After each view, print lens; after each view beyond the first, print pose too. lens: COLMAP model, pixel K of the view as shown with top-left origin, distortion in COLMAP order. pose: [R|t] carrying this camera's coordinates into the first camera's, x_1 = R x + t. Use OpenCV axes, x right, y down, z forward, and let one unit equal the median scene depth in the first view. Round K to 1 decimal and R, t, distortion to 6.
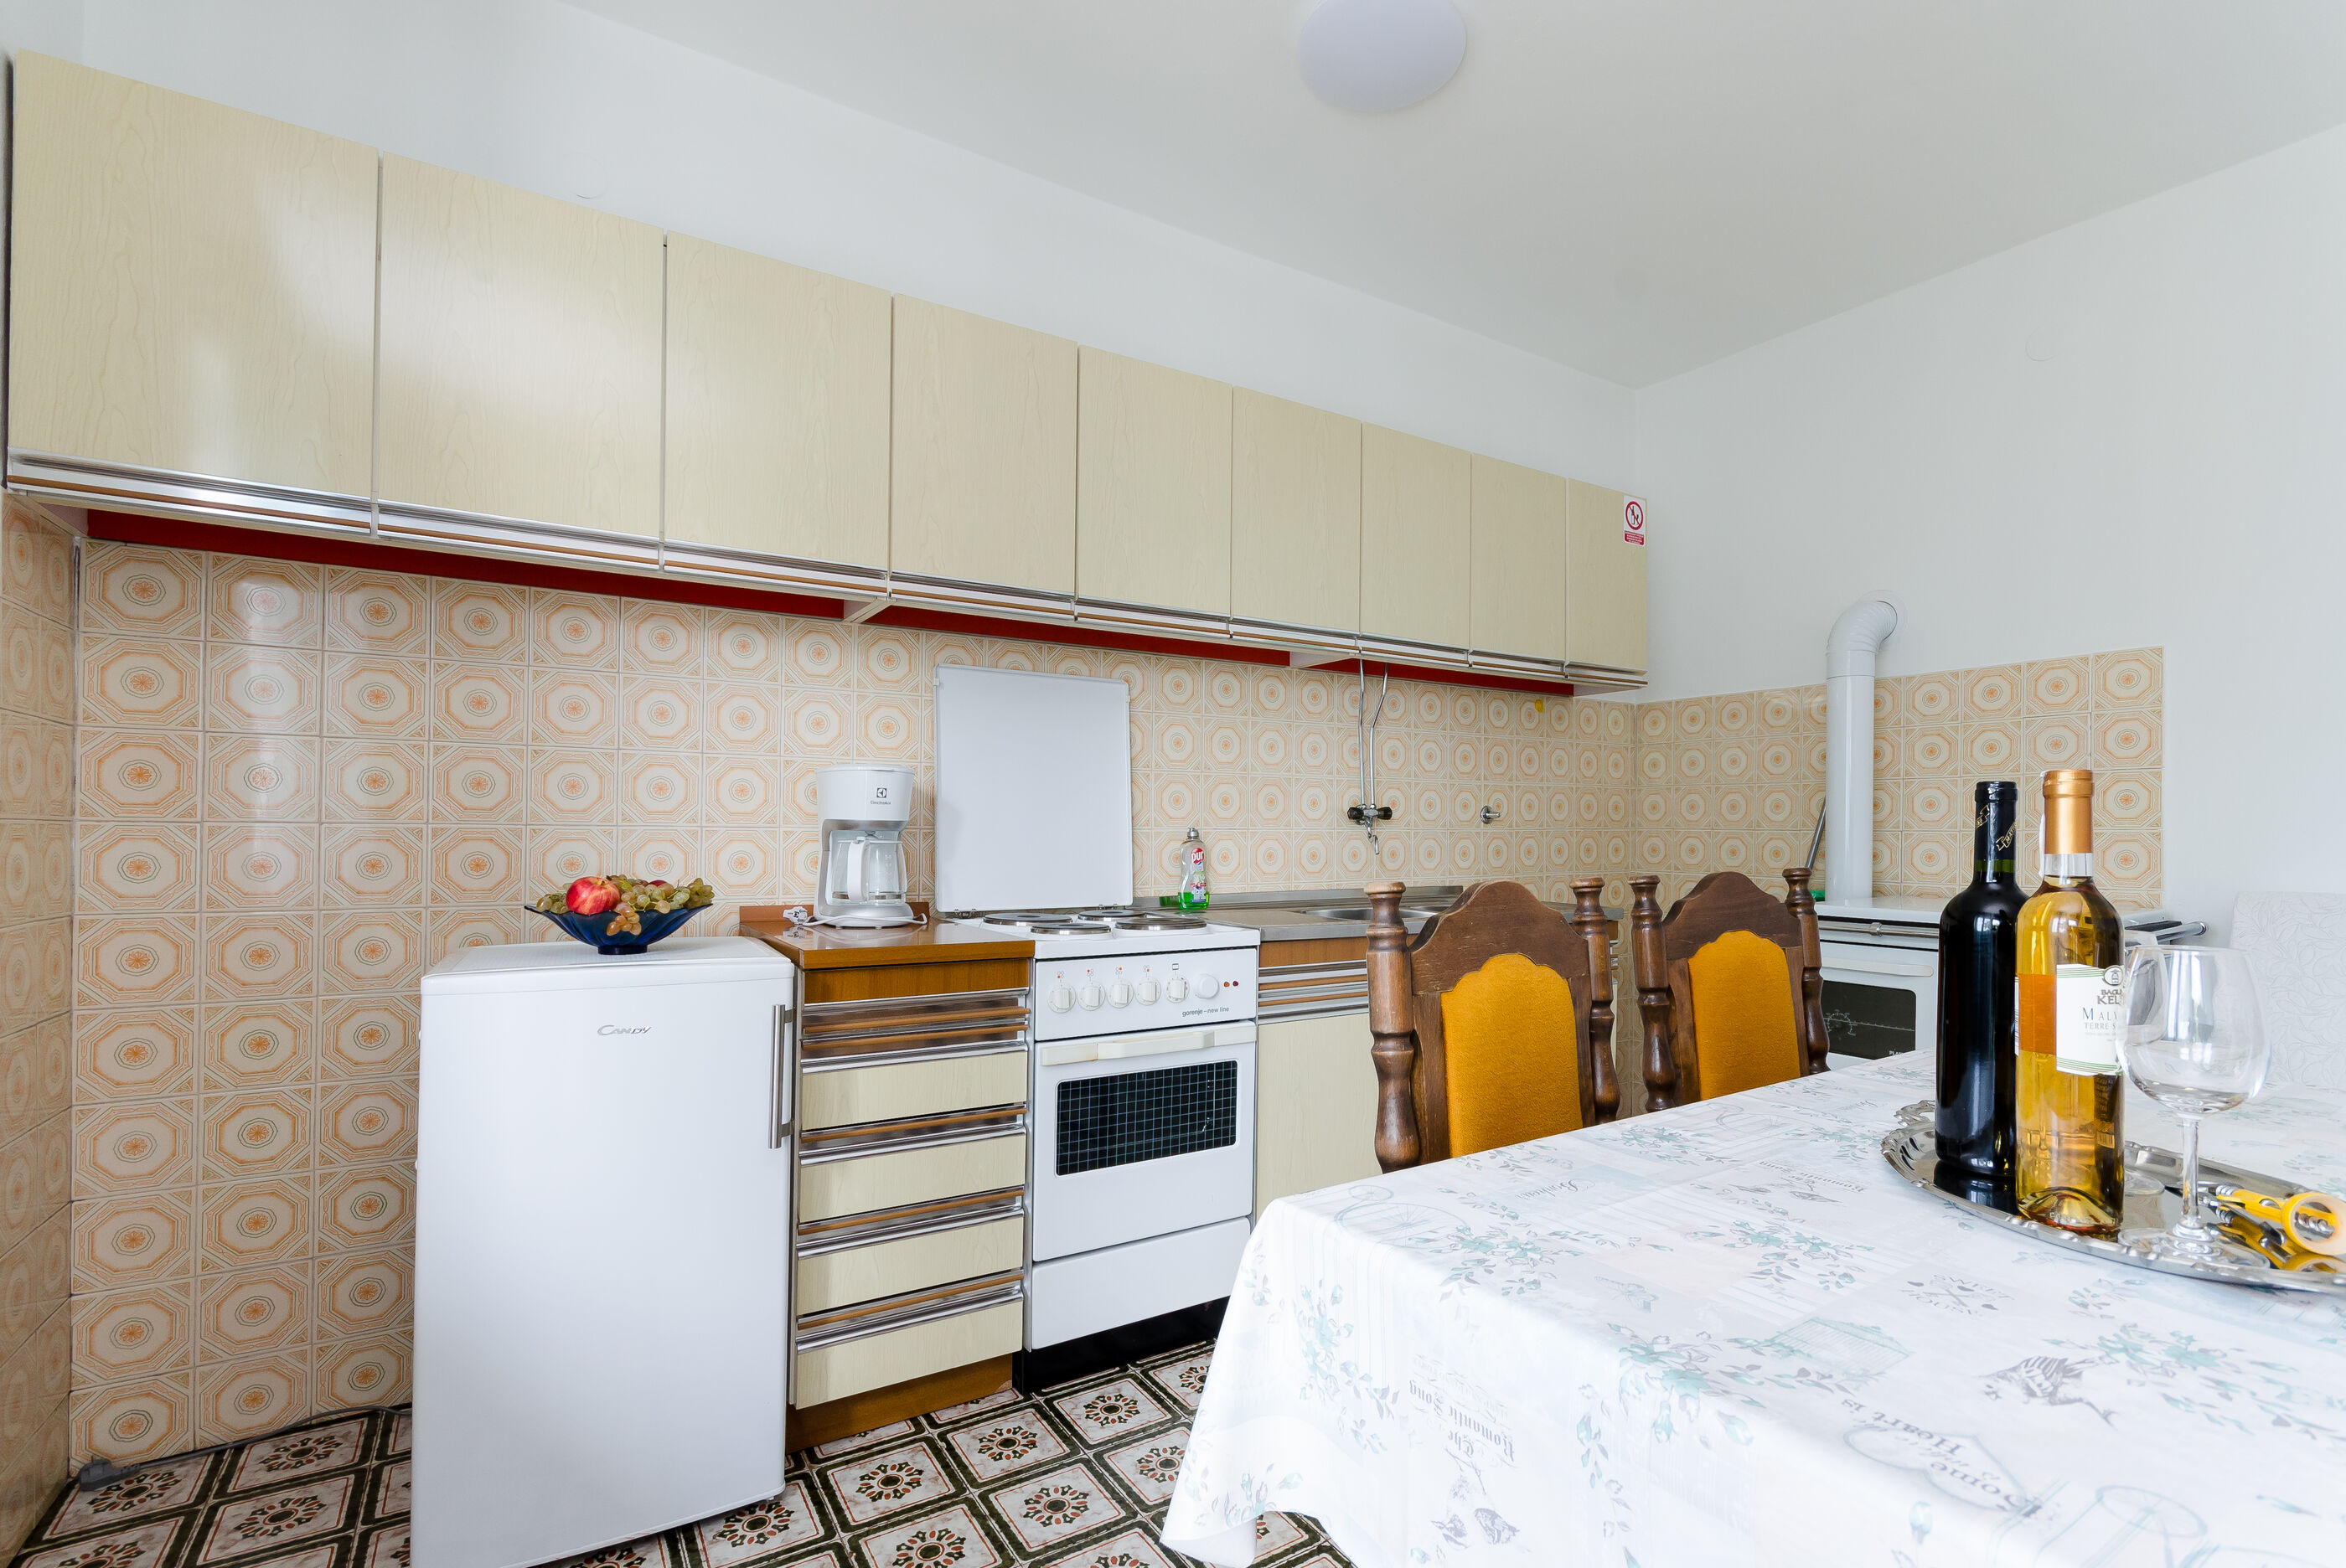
lens RADIAL K [[1077.9, 0, 1162.1], [0, 1077.9, 788.2], [0, 0, 1]] dist [0.003409, -0.000322]
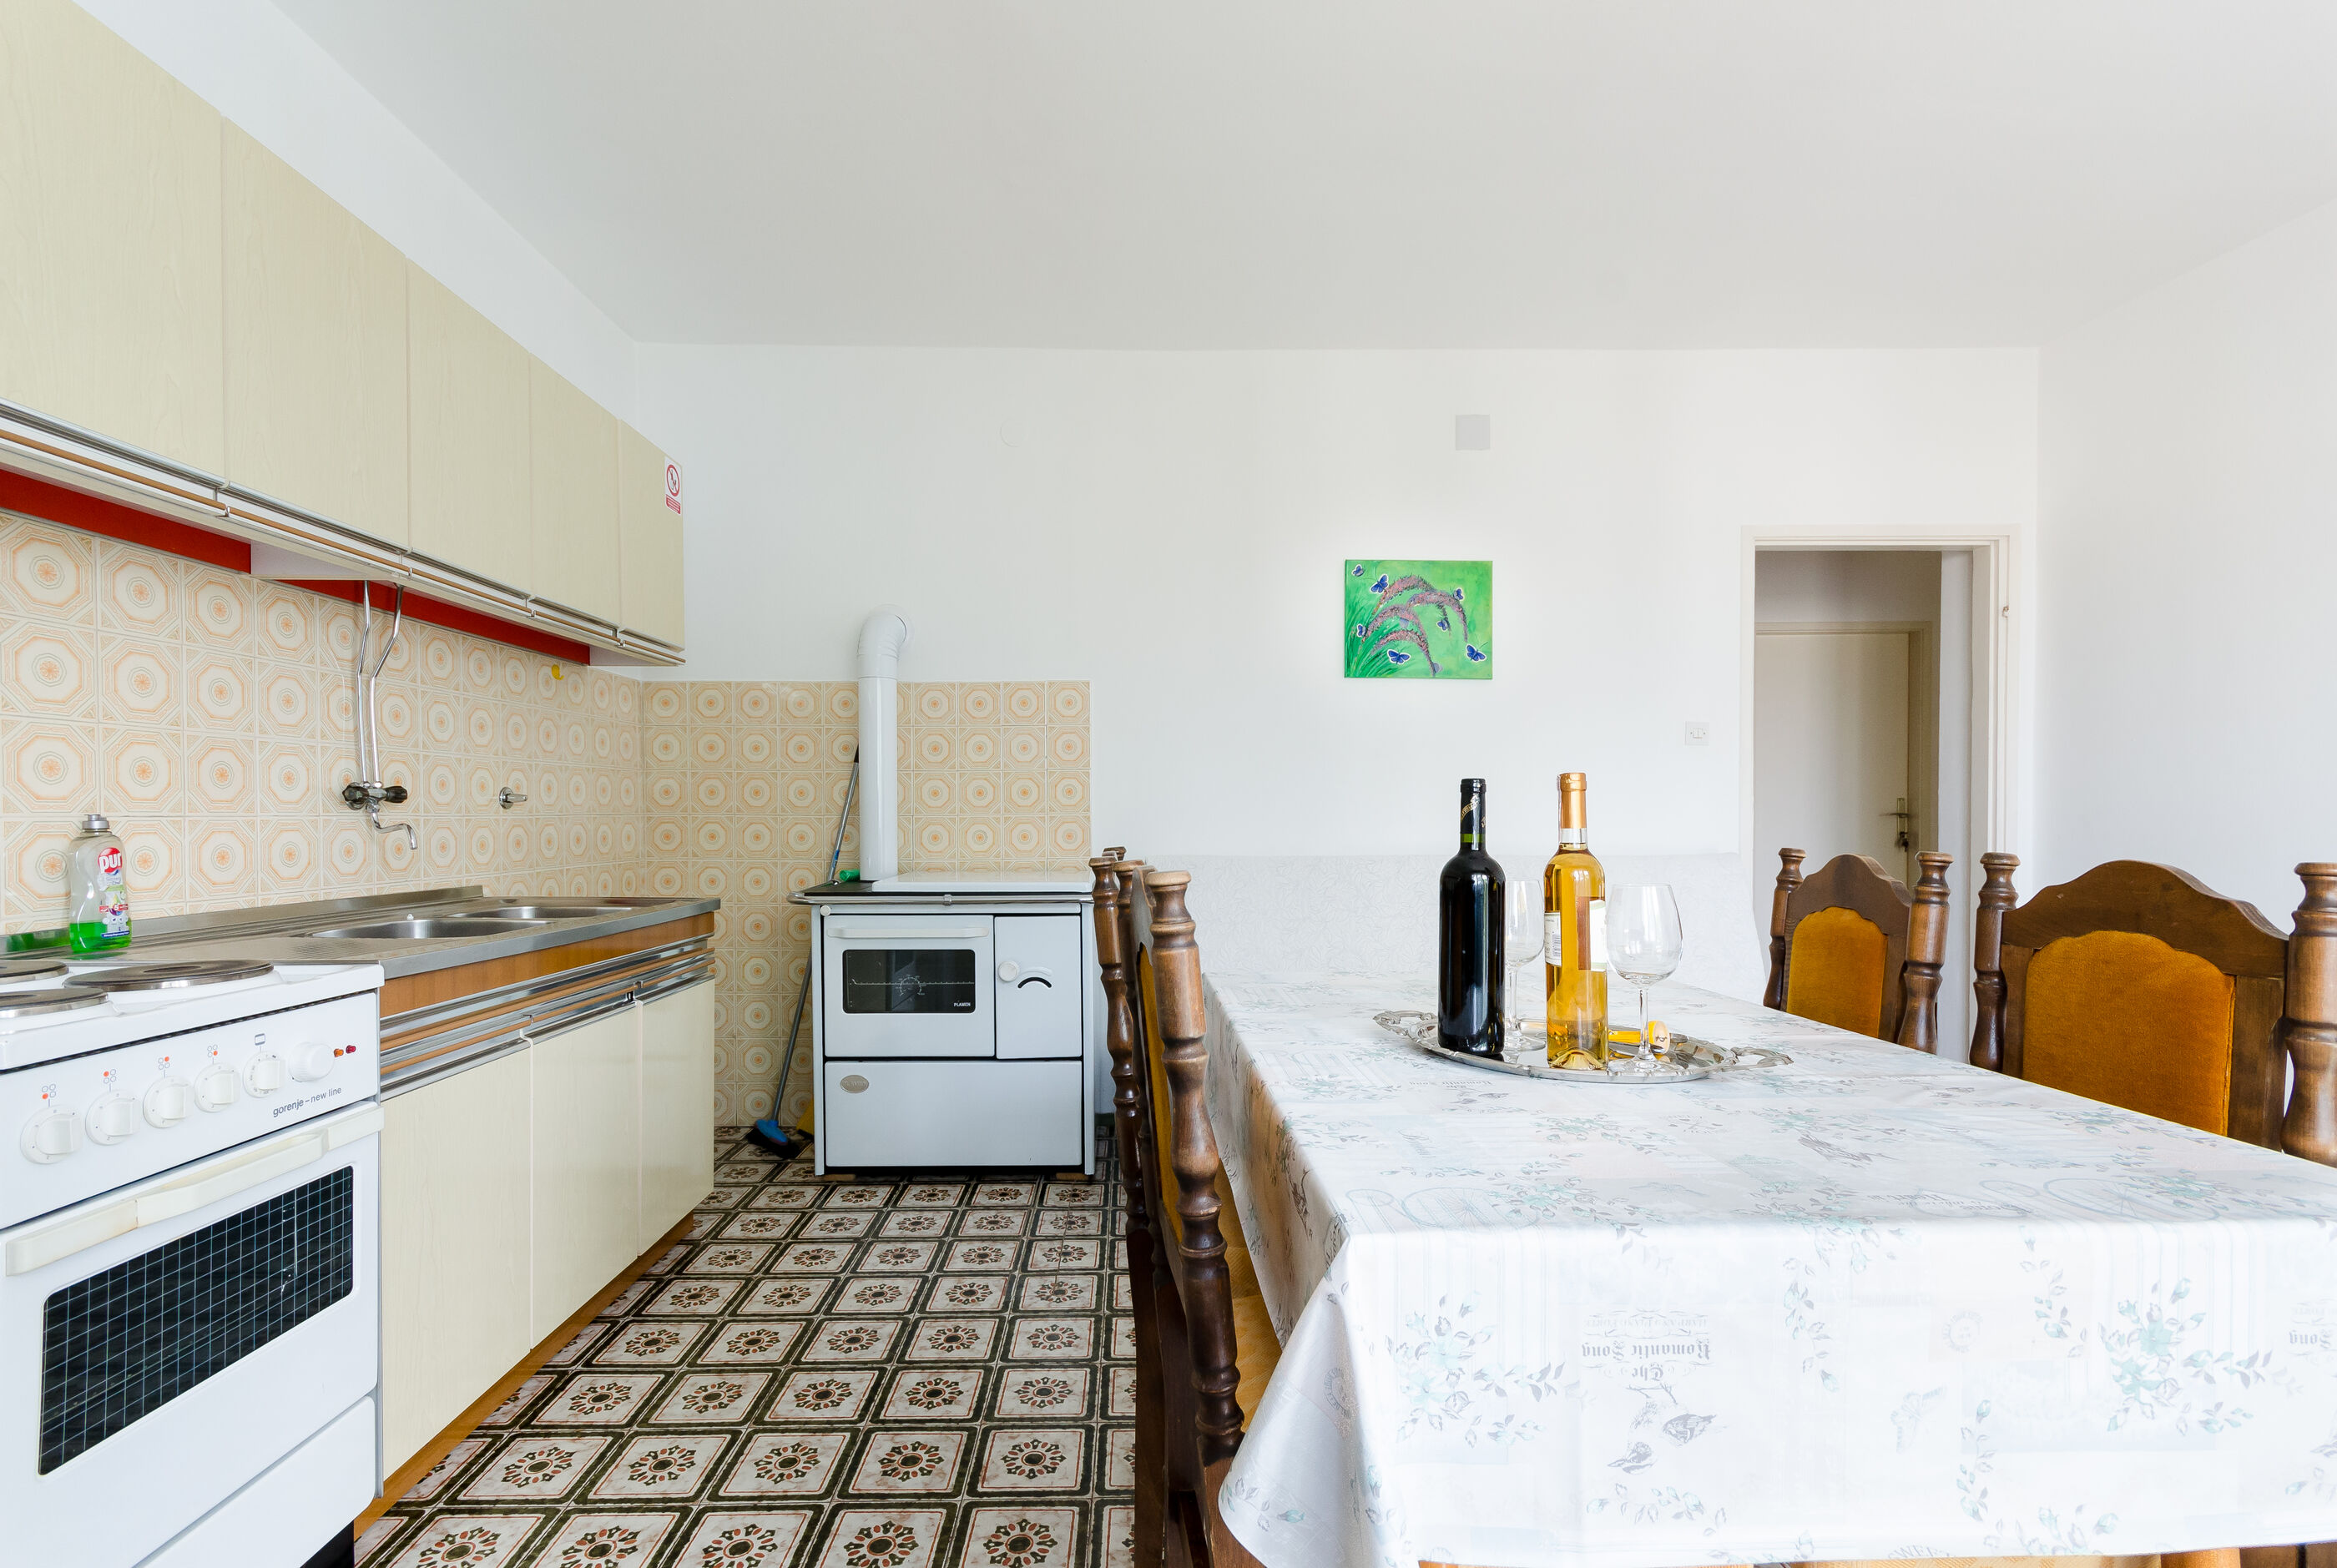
lens RADIAL K [[1073.8, 0, 1174.7], [0, 1073.8, 817.3], [0, 0, 1]] dist [0.003409, -0.000322]
pose [[0.512602, -0.005244, 0.858610, -0.171921], [-0.029078, 0.999302, 0.023463, 0.006252], [-0.858134, -0.036994, 0.512091, 0.166942]]
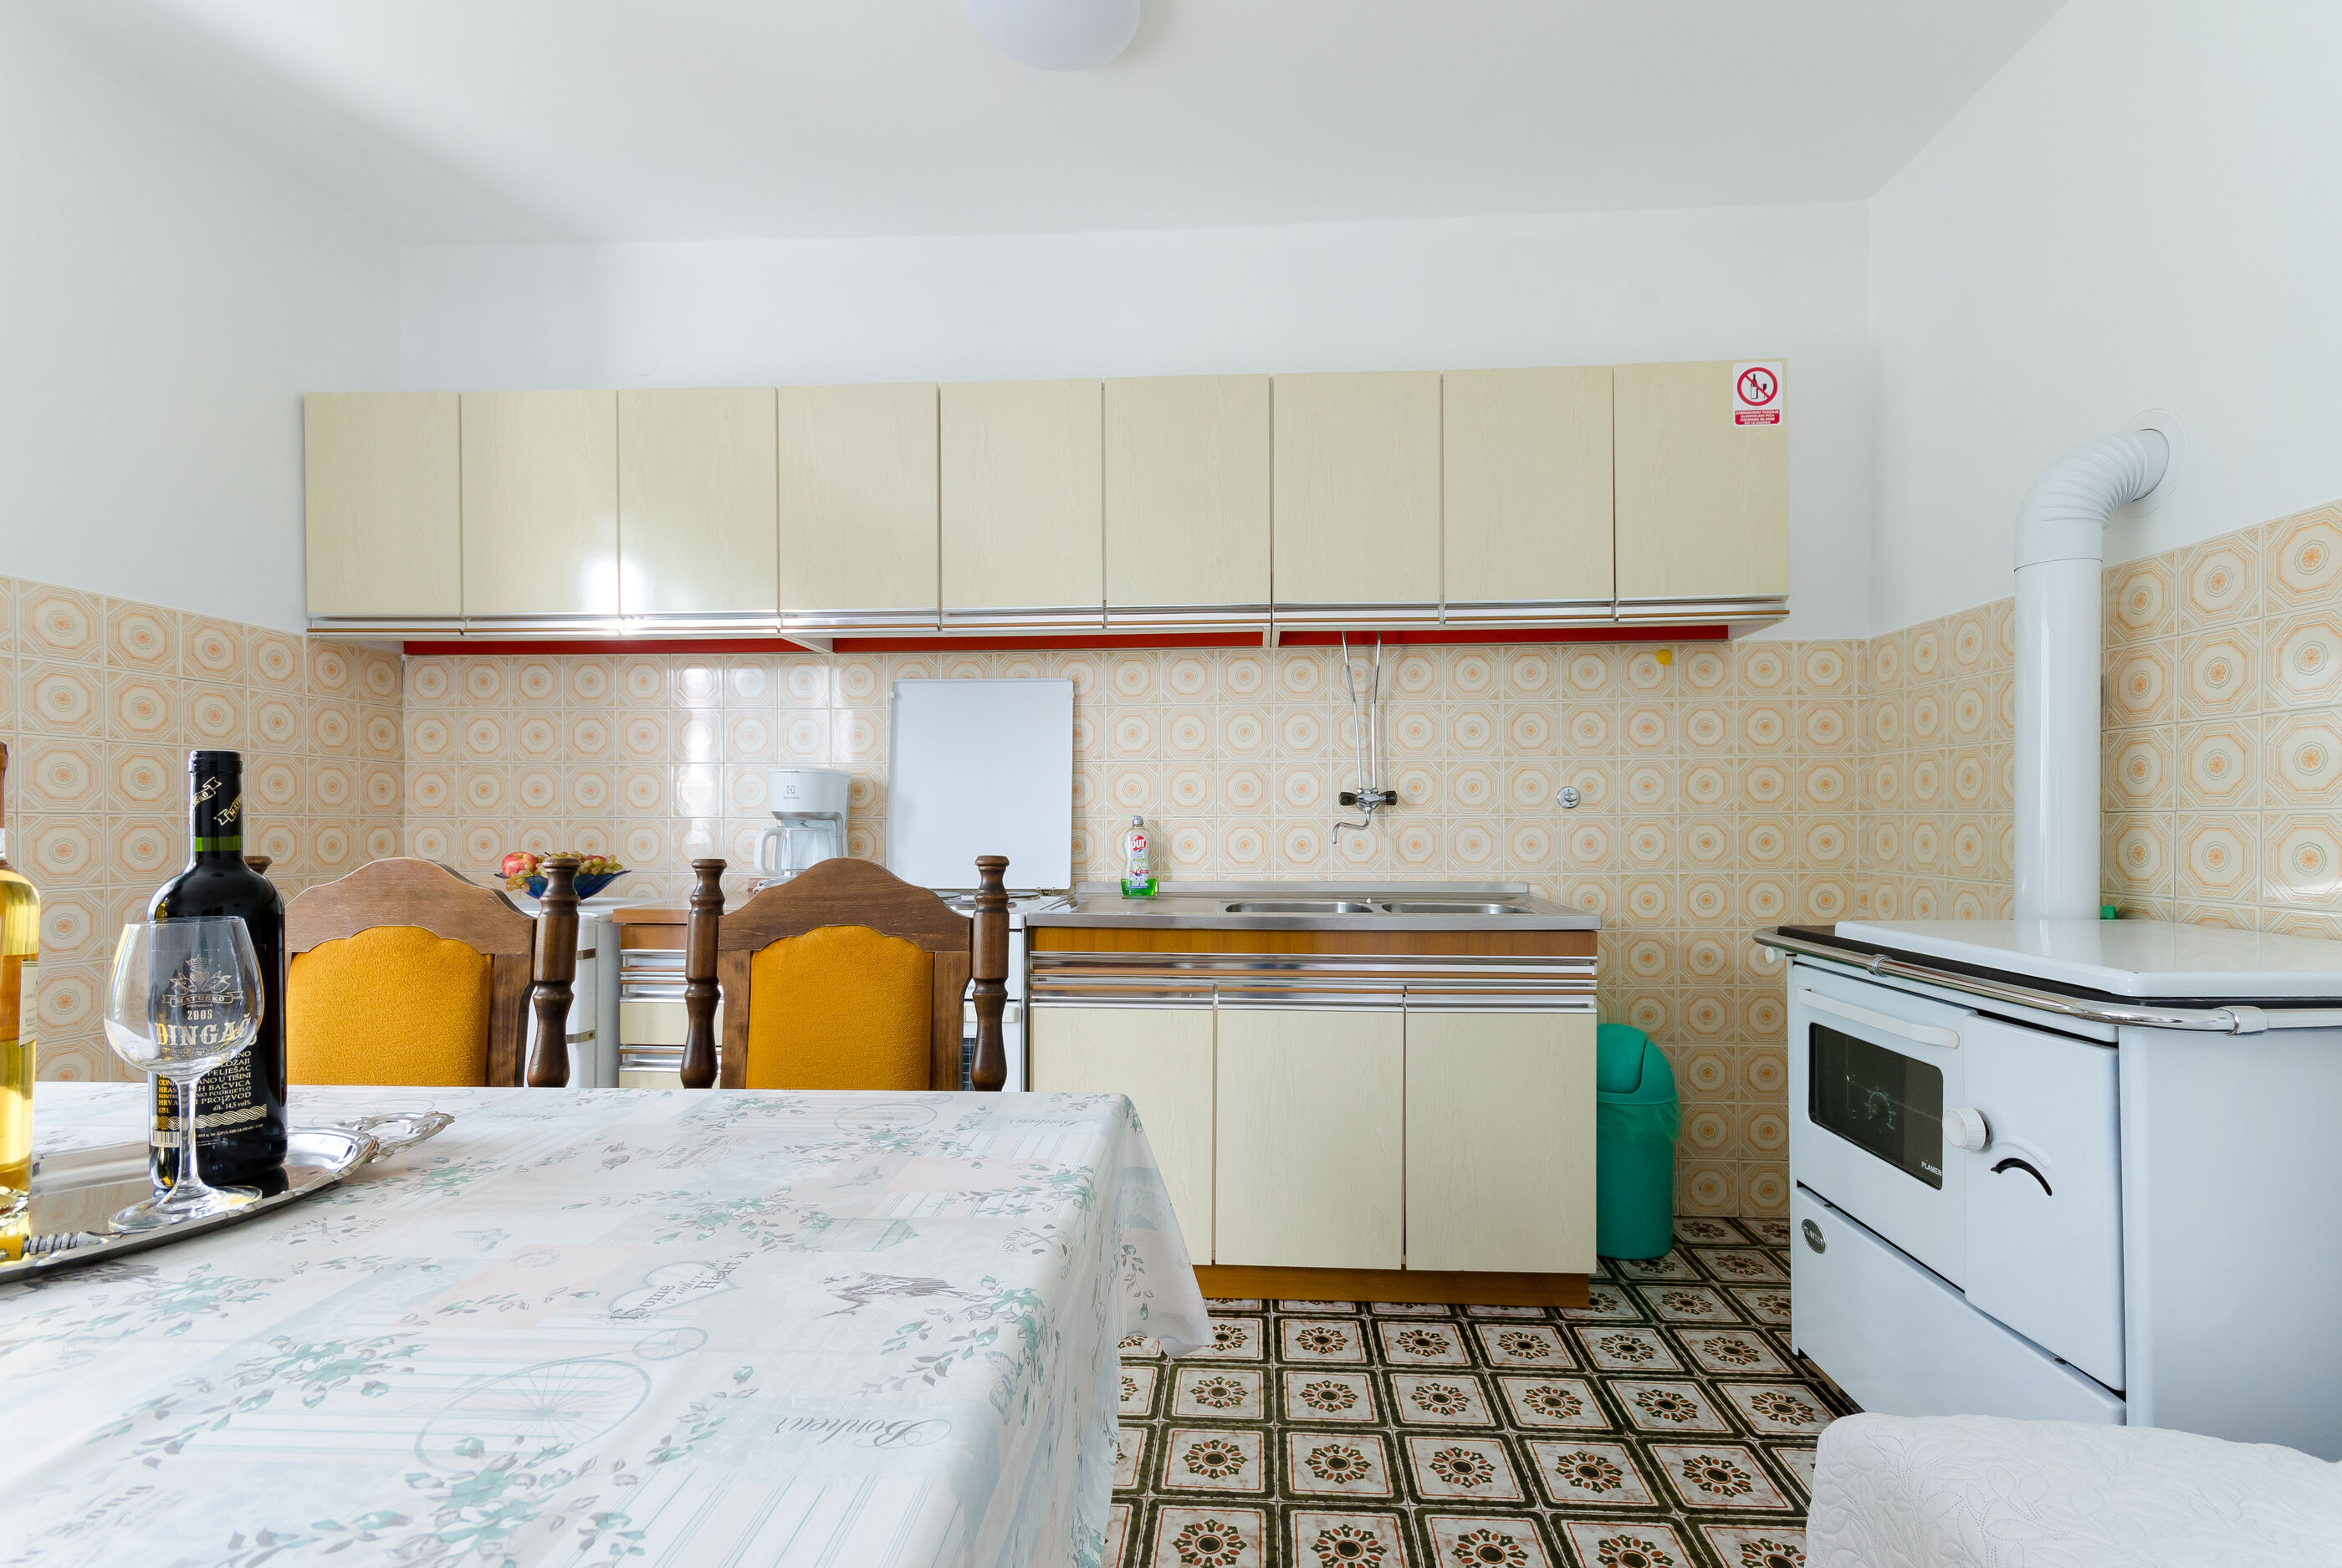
lens RADIAL K [[1076.1, 0, 1228.4], [0, 1076.1, 827.0], [0, 0, 1]] dist [0.003409, -0.000322]
pose [[0.805429, -0.002504, -0.592688, 0.682029], [0.027184, 0.999095, 0.032722, 0.015511], [0.592069, -0.042467, 0.804767, 0.221603]]
